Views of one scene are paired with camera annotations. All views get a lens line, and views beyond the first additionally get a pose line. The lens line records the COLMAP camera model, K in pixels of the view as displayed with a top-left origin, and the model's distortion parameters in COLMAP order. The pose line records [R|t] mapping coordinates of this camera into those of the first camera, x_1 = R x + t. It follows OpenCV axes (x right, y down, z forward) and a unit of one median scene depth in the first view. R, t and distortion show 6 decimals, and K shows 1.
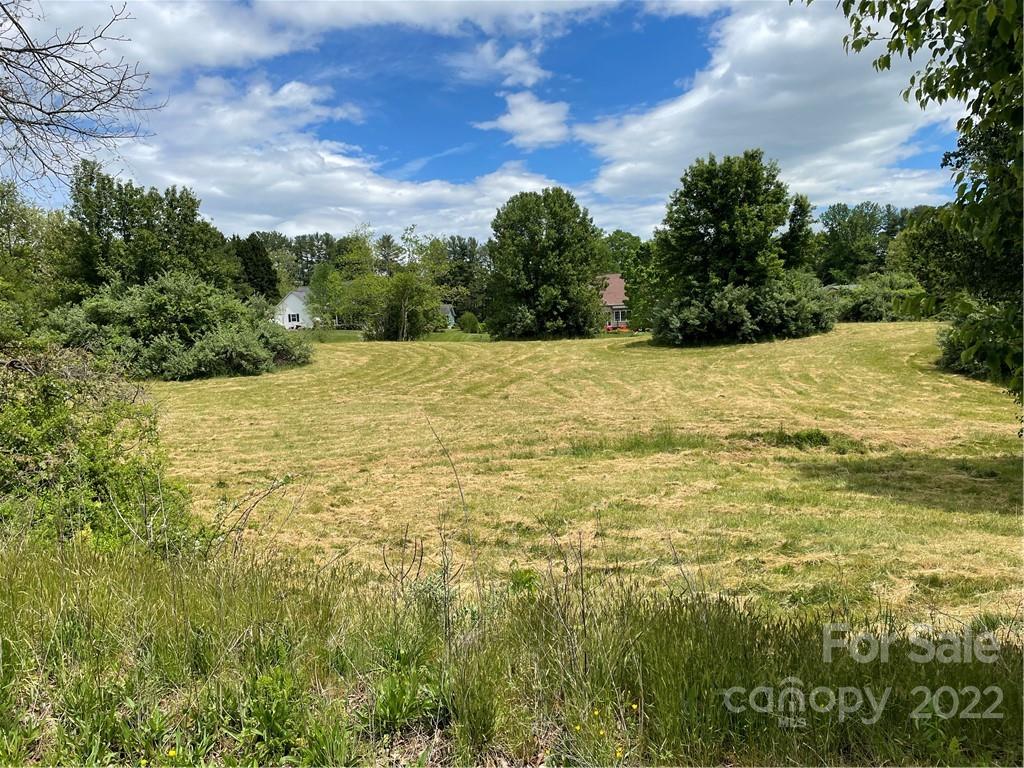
lens RADIAL K [[756.2, 0, 519.9], [0, 756.2, 394.3], [0, 0, 1]] dist [0.081382, -0.107510]
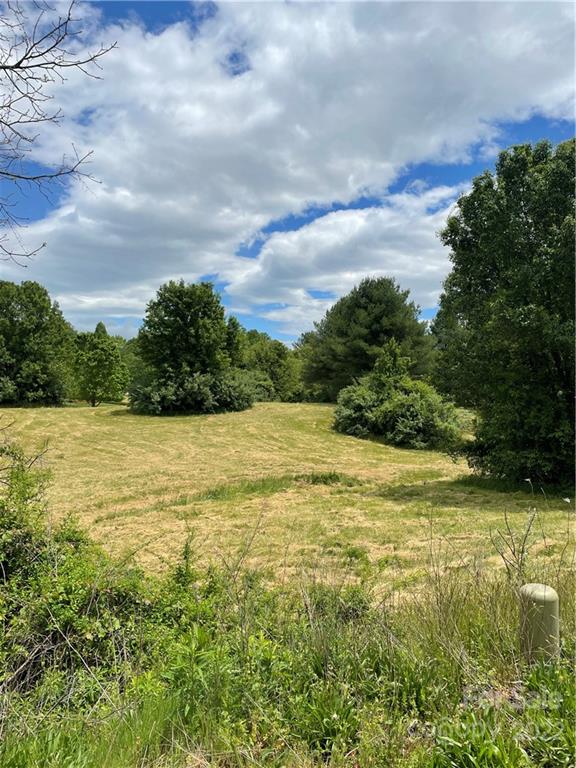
lens RADIAL K [[567.1, 0, 289.8], [0, 567.1, 379.0], [0, 0, 1]] dist [0.081382, -0.107510]
pose [[0.790238, 0.058429, 0.610008, -0.223517], [0.019193, 0.992596, -0.119939, -0.002217], [-0.612499, 0.106489, 0.783265, 0.069528]]
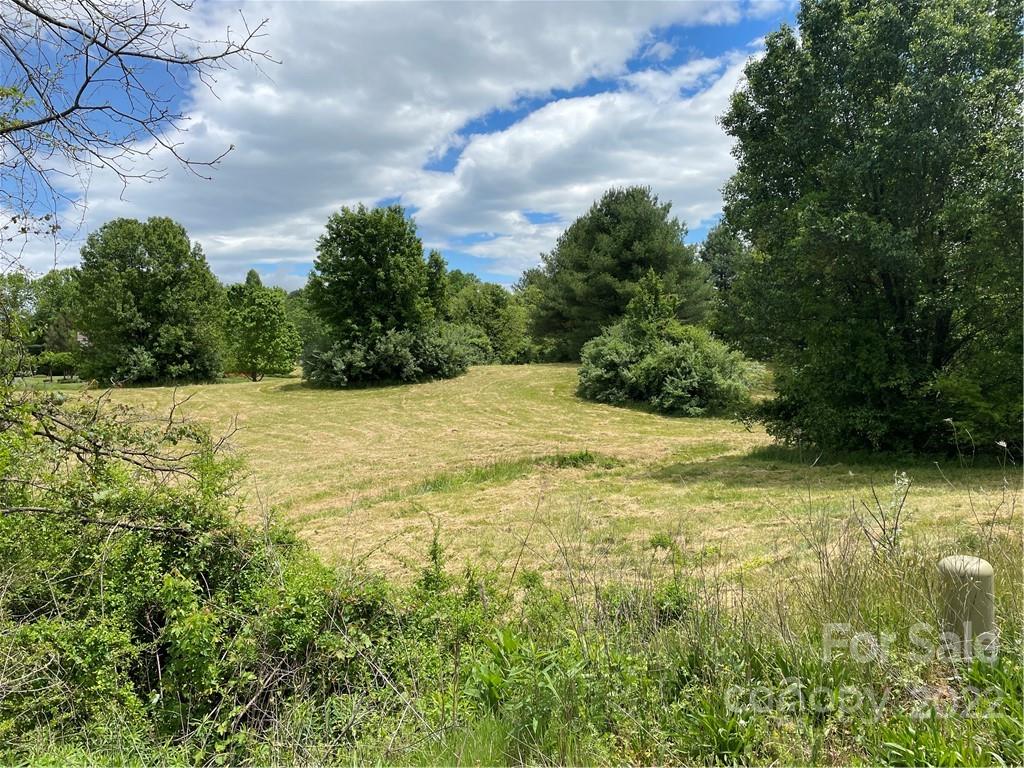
lens RADIAL K [[756.2, 0, 490.3], [0, 756.2, 396.2], [0, 0, 1]] dist [0.081382, -0.107510]
pose [[0.802693, -0.027240, 0.595771, -0.236114], [0.064785, 0.997028, -0.041699, 0.001406], [-0.592864, 0.072068, 0.802071, 0.080326]]
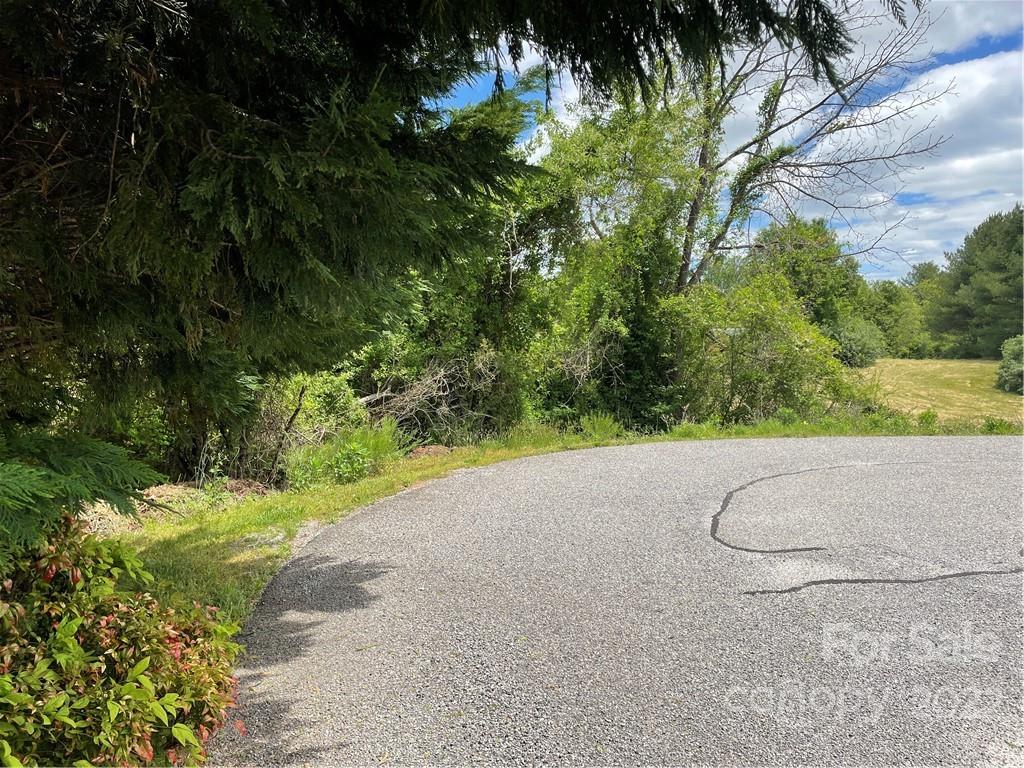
lens RADIAL K [[756.2, 0, 484.2], [0, 756.2, 408.9], [0, 0, 1]] dist [0.081382, -0.107510]
pose [[0.975773, 0.017605, 0.218078, -0.508305], [-0.012467, 0.999612, -0.024913, 0.032958], [-0.218432, 0.021590, 0.975613, -0.106453]]
